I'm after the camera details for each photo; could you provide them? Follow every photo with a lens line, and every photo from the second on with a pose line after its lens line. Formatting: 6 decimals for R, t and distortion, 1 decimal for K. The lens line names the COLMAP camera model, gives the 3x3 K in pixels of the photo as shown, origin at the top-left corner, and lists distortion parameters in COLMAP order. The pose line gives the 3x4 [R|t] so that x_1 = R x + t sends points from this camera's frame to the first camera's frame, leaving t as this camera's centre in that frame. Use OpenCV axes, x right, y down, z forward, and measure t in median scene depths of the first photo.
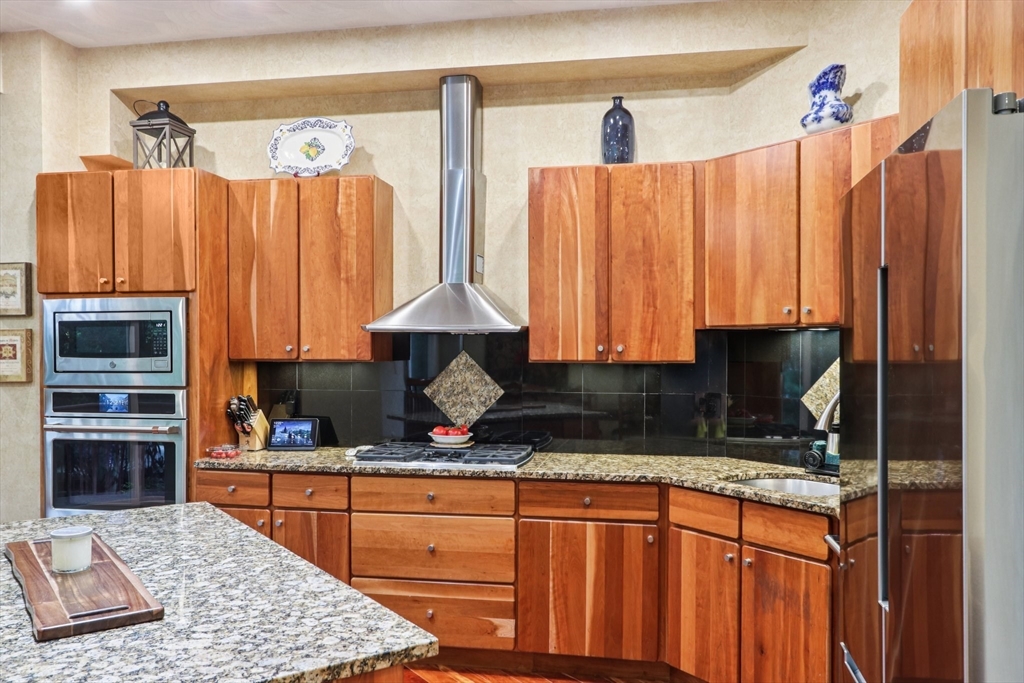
lens RADIAL K [[809.5, 0, 498.0], [0, 809.5, 361.2], [0, 0, 1]] dist [-0.010897, -0.000677]
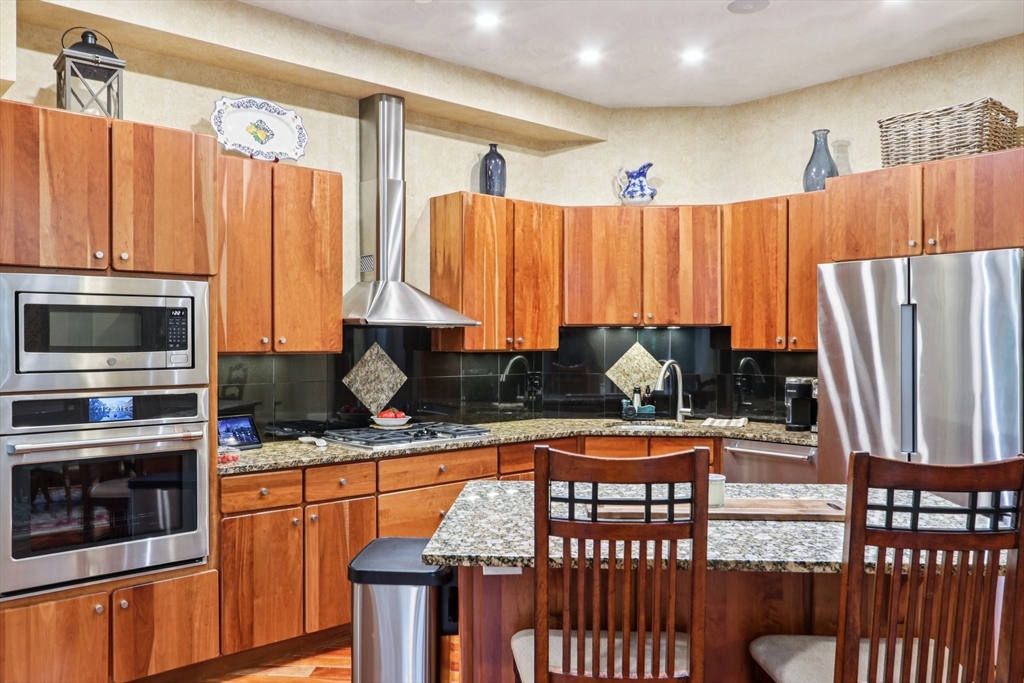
lens RADIAL K [[808.4, 0, 497.0], [0, 808.4, 343.5], [0, 0, 1]] dist [-0.008470, 0.014552]
pose [[0.621358, -0.004192, 0.783515, -0.862539], [0.012757, 0.999907, -0.004767, -0.004234], [-0.783423, 0.012958, 0.621354, 0.205134]]
